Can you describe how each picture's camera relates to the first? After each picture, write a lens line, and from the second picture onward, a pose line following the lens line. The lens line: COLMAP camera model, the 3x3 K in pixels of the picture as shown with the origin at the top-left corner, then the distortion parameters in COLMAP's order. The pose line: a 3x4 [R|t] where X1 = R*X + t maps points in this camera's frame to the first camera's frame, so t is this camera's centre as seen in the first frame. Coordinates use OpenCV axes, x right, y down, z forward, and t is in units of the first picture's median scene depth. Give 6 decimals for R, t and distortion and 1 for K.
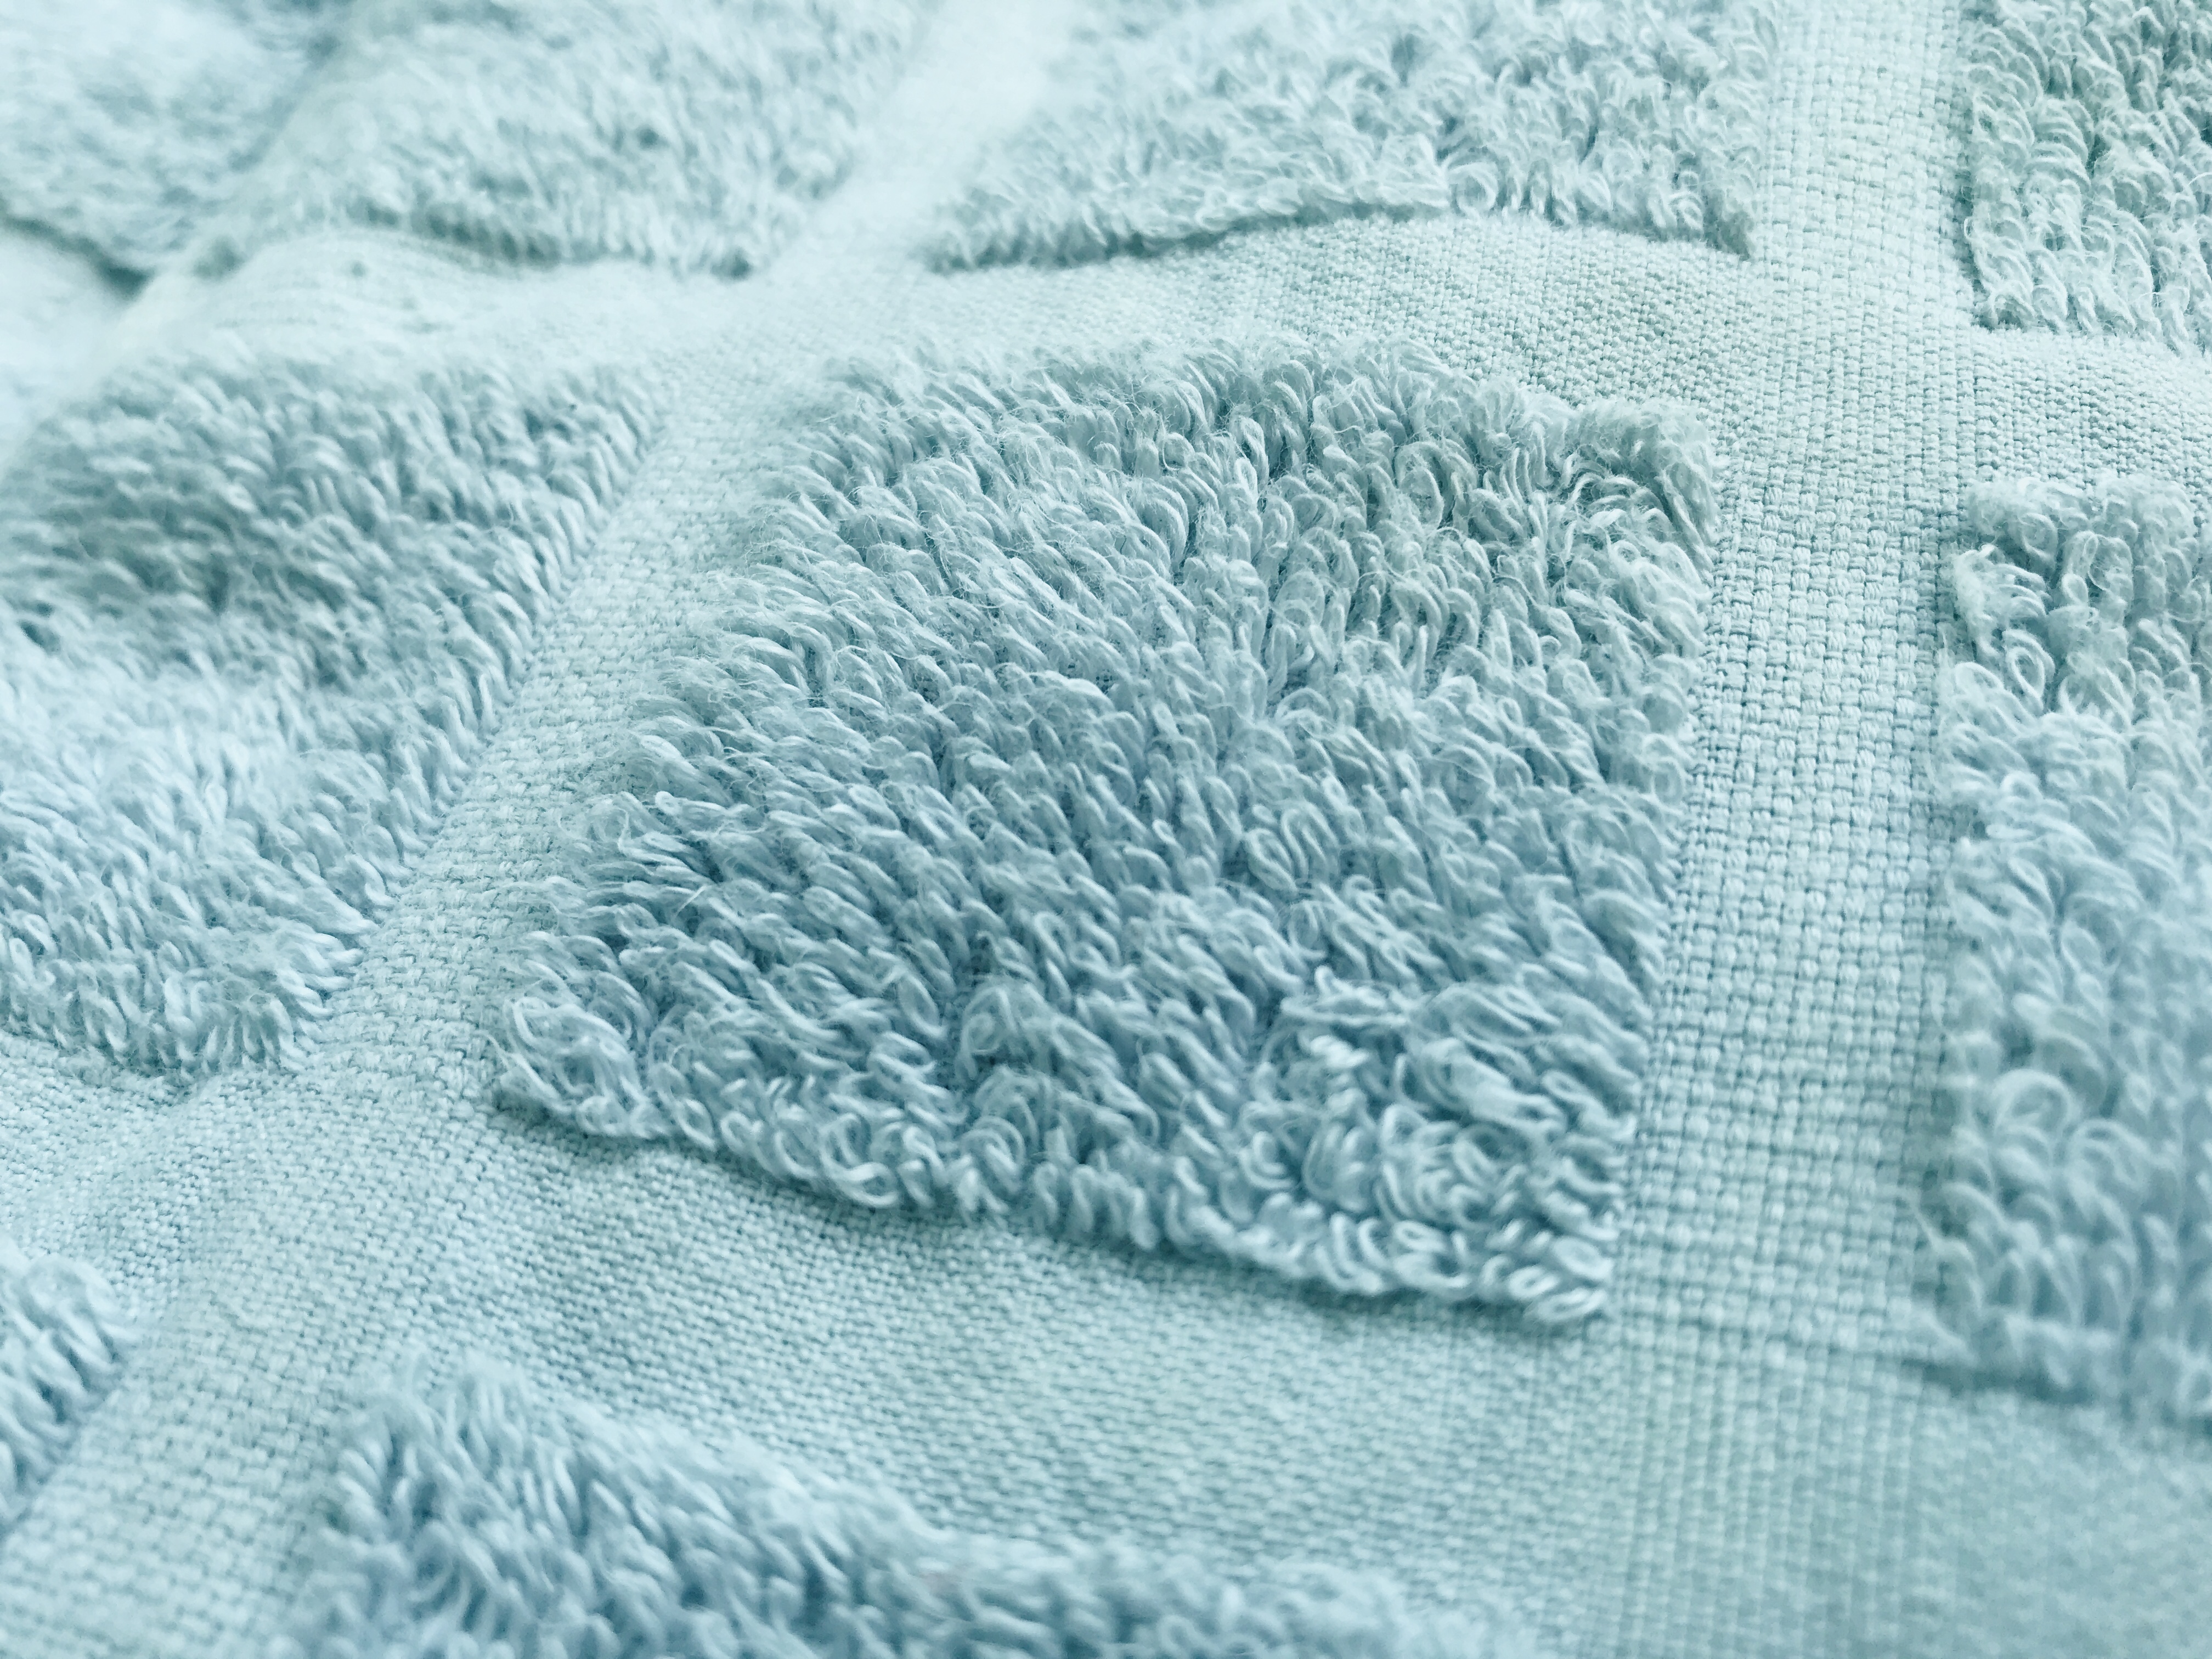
lens RADIAL K [[1786.6, 0, 1099.2], [0, 1786.6, 830.6], [0, 0, 1]] dist [0.004625, 0.000554]
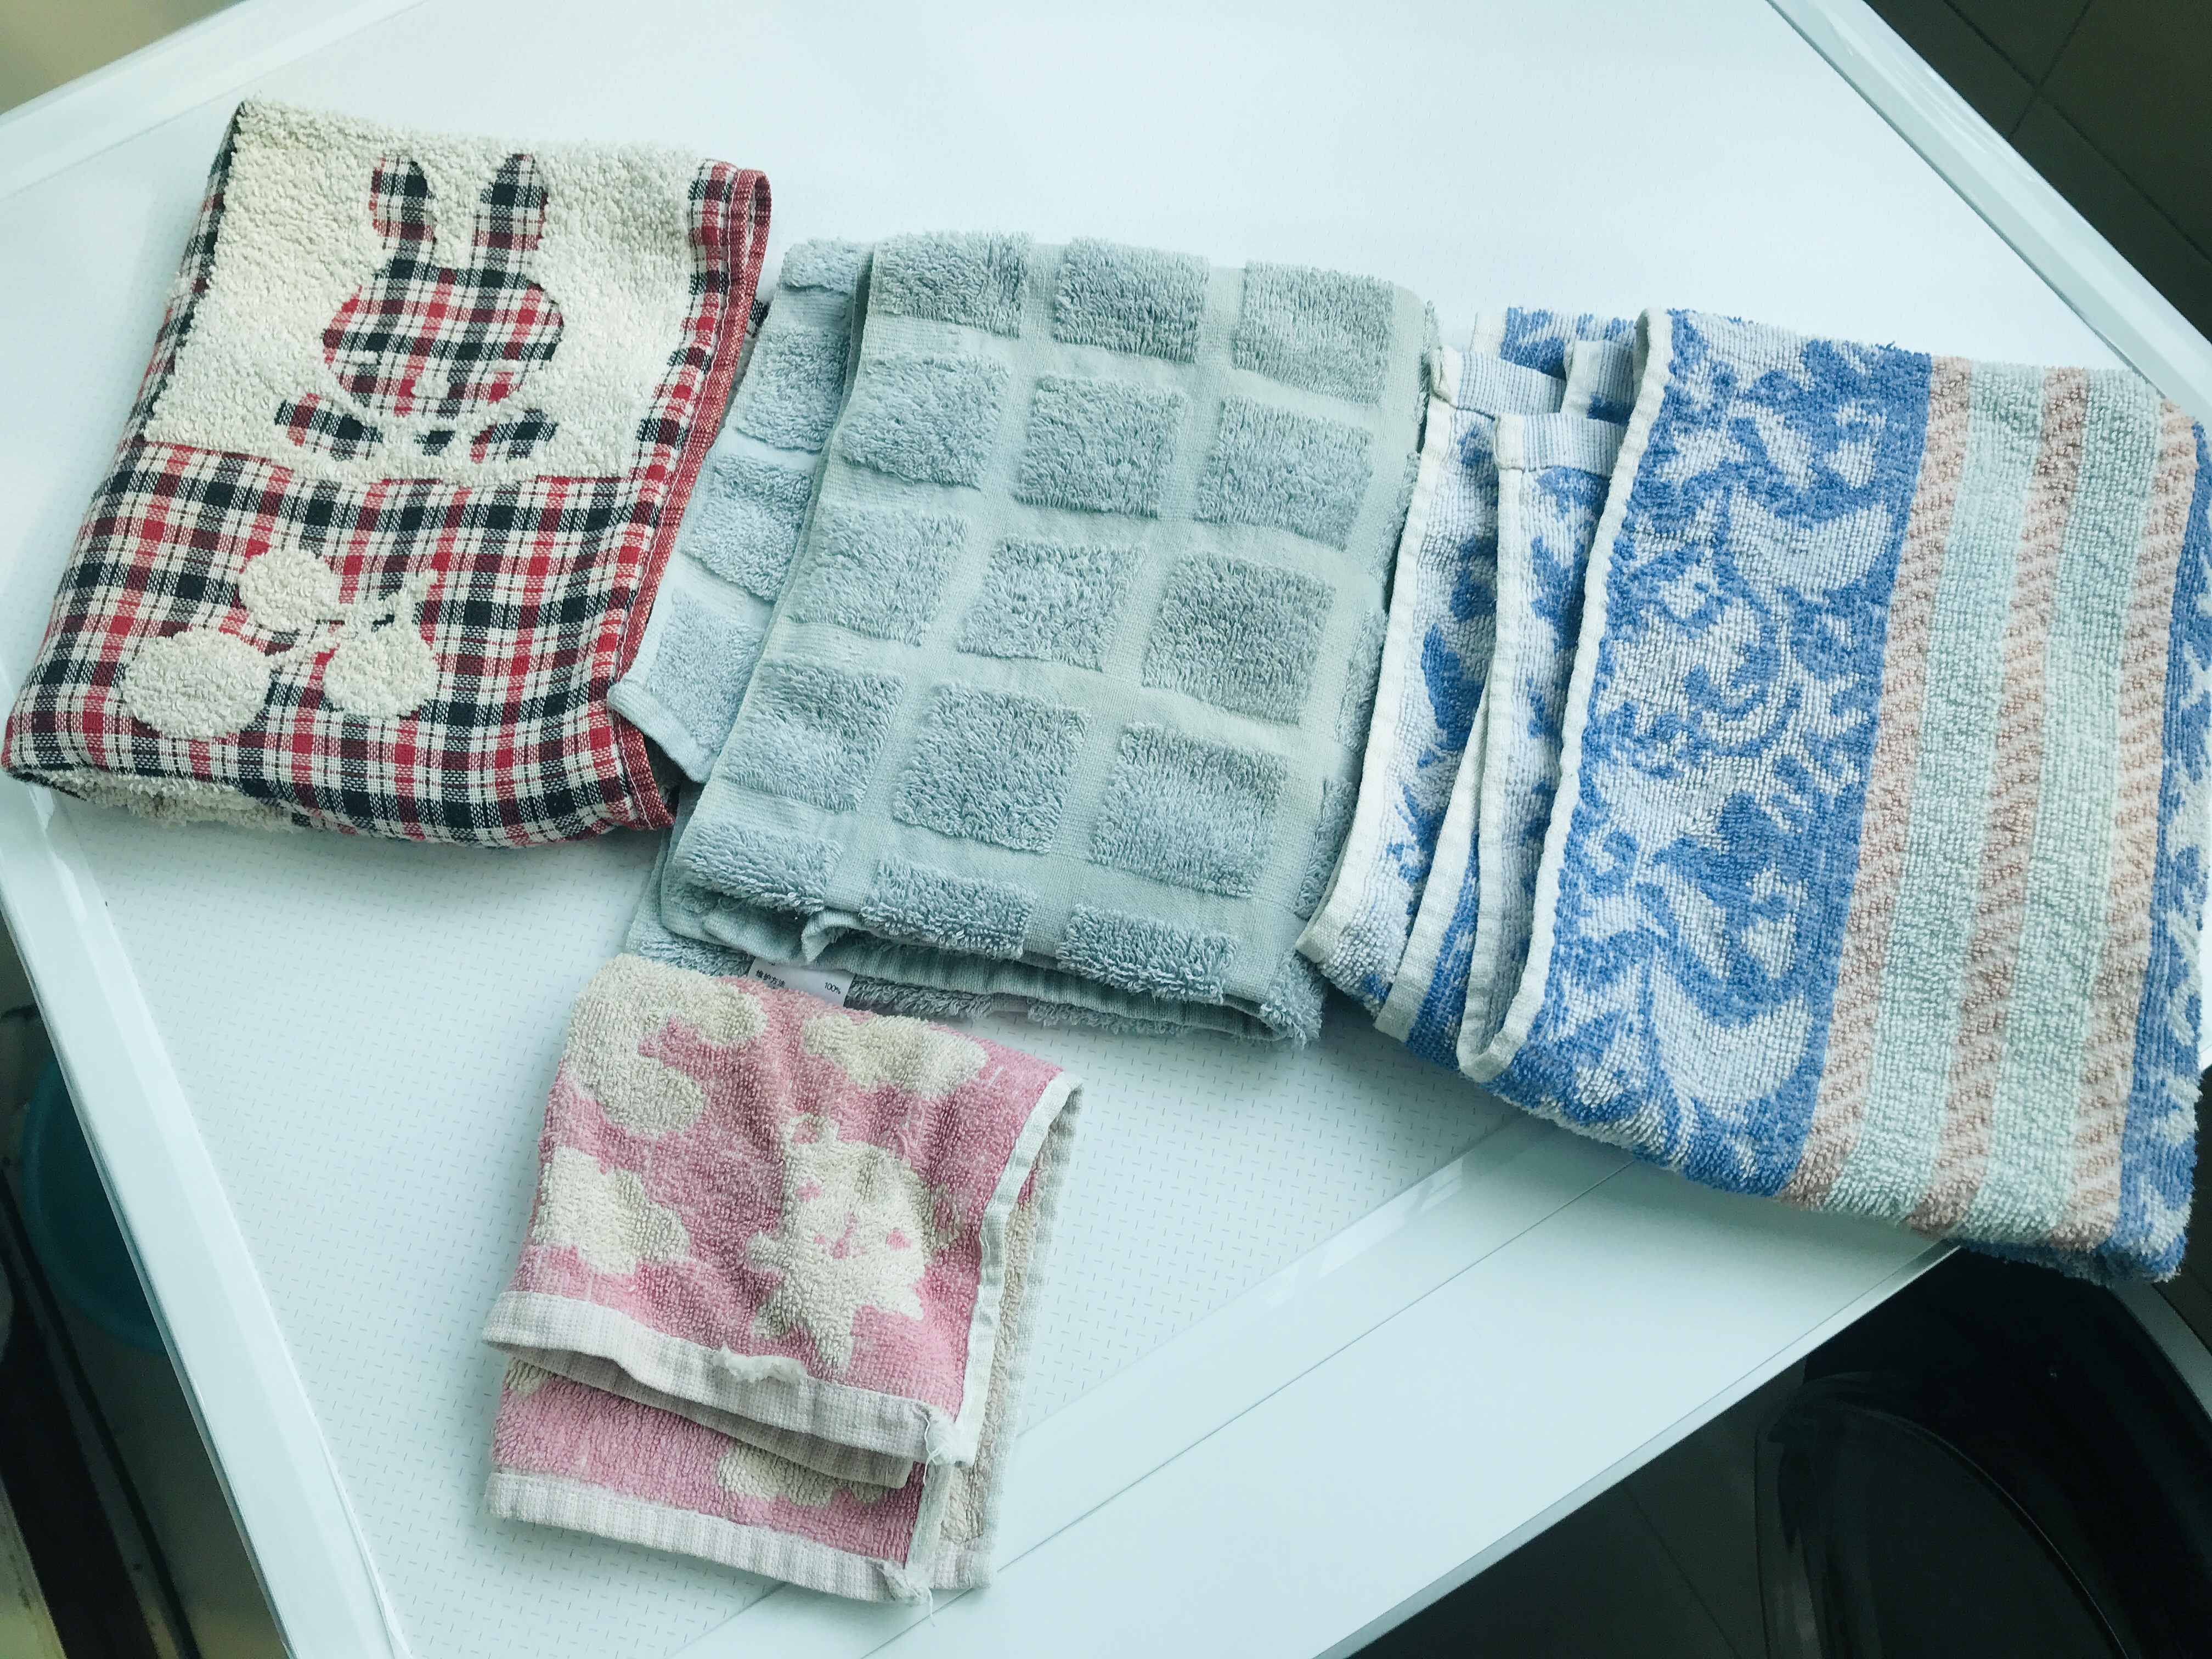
lens RADIAL K [[1786.6, 0, 1105.8], [0, 1786.6, 827.3], [0, 0, 1]] dist [0.004625, 0.000554]
pose [[0.999728, 0.021926, 0.007925, 0.381936], [-0.023208, 0.968364, 0.248461, -1.407972], [-0.002226, -0.248578, 0.968609, -5.168920]]
